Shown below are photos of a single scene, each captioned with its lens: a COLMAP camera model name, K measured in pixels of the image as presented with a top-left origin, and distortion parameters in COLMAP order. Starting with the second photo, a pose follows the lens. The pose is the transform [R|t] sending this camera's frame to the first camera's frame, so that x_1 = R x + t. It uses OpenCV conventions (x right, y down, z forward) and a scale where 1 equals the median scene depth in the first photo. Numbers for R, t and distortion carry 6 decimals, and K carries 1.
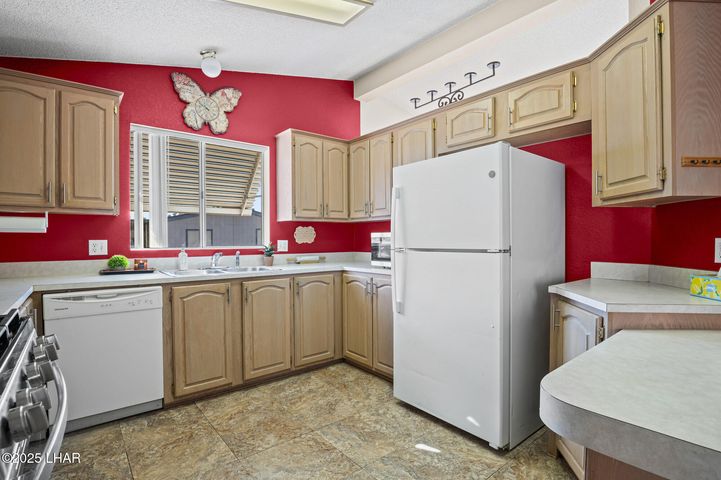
lens RADIAL K [[354.6, 0, 365.0], [0, 354.6, 236.3], [0, 0, 1]] dist [-0.017424, -0.008783]
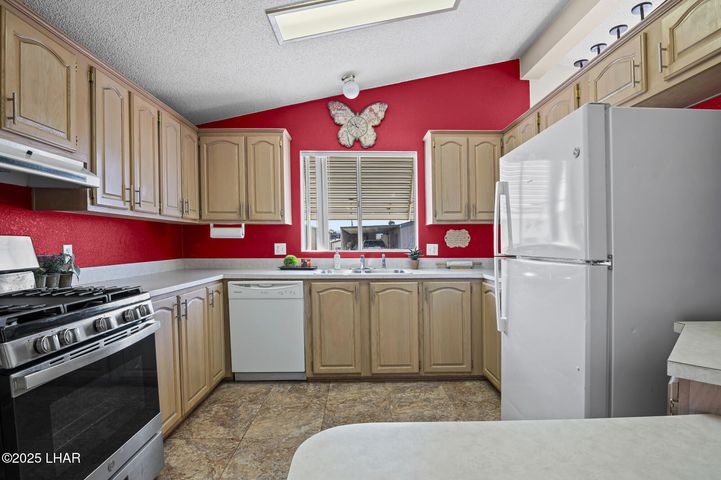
lens RADIAL K [[354.6, 0, 359.4], [0, 354.6, 245.4], [0, 0, 1]] dist [-0.017424, -0.008783]
pose [[0.786744, 0.009010, -0.617214, 0.291969], [0.002485, 0.999839, 0.017763, -0.004469], [0.617275, -0.015509, 0.786595, 0.124553]]
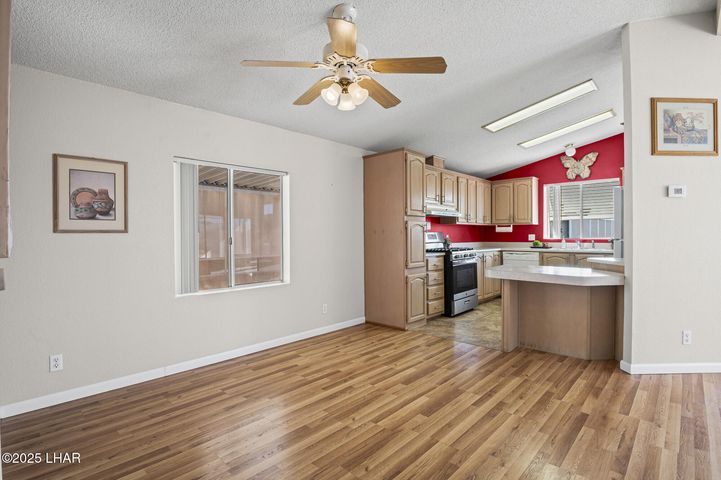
lens RADIAL K [[354.6, 0, 367.1], [0, 354.6, 236.8], [0, 0, 1]] dist [-0.017424, -0.008783]
pose [[0.131701, 0.009902, -0.991240, 1.523125], [0.007962, 0.999907, 0.011047, -0.009994], [0.991257, -0.009348, 0.131610, -0.484881]]
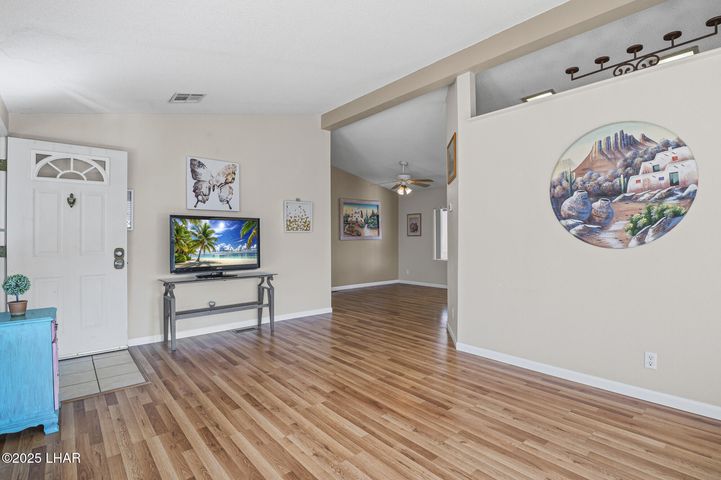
lens RADIAL K [[354.6, 0, 366.9], [0, 354.6, 236.1], [0, 0, 1]] dist [-0.017424, -0.008783]
pose [[-0.999623, 0.004984, -0.027015, 1.017333], [0.005245, 0.999940, -0.009619, 0.010504], [0.026966, -0.009757, -0.999589, 2.048702]]
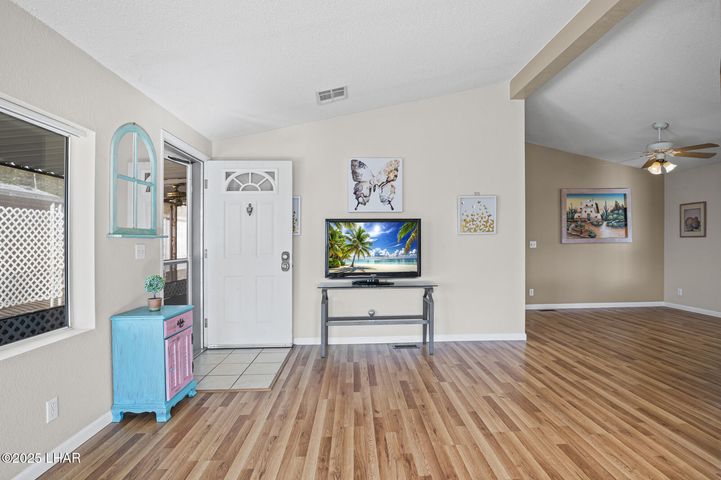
lens RADIAL K [[354.6, 0, 367.0], [0, 354.6, 243.2], [0, 0, 1]] dist [-0.017424, -0.008783]
pose [[-0.794028, 0.003620, 0.607871, 0.788683], [0.005443, 0.999985, 0.001155, 0.003607], [-0.607857, 0.004226, -0.794035, 1.645588]]
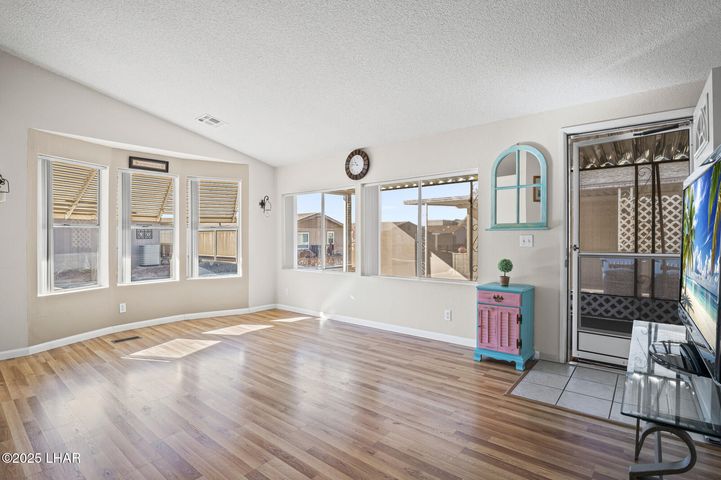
lens RADIAL K [[354.6, 0, 366.1], [0, 354.6, 235.3], [0, 0, 1]] dist [-0.017424, -0.008783]
pose [[0.980819, -0.006225, 0.194821, 1.083833], [0.005886, 0.999980, 0.002319, -0.001329], [-0.194831, -0.001128, 0.980836, 0.181639]]
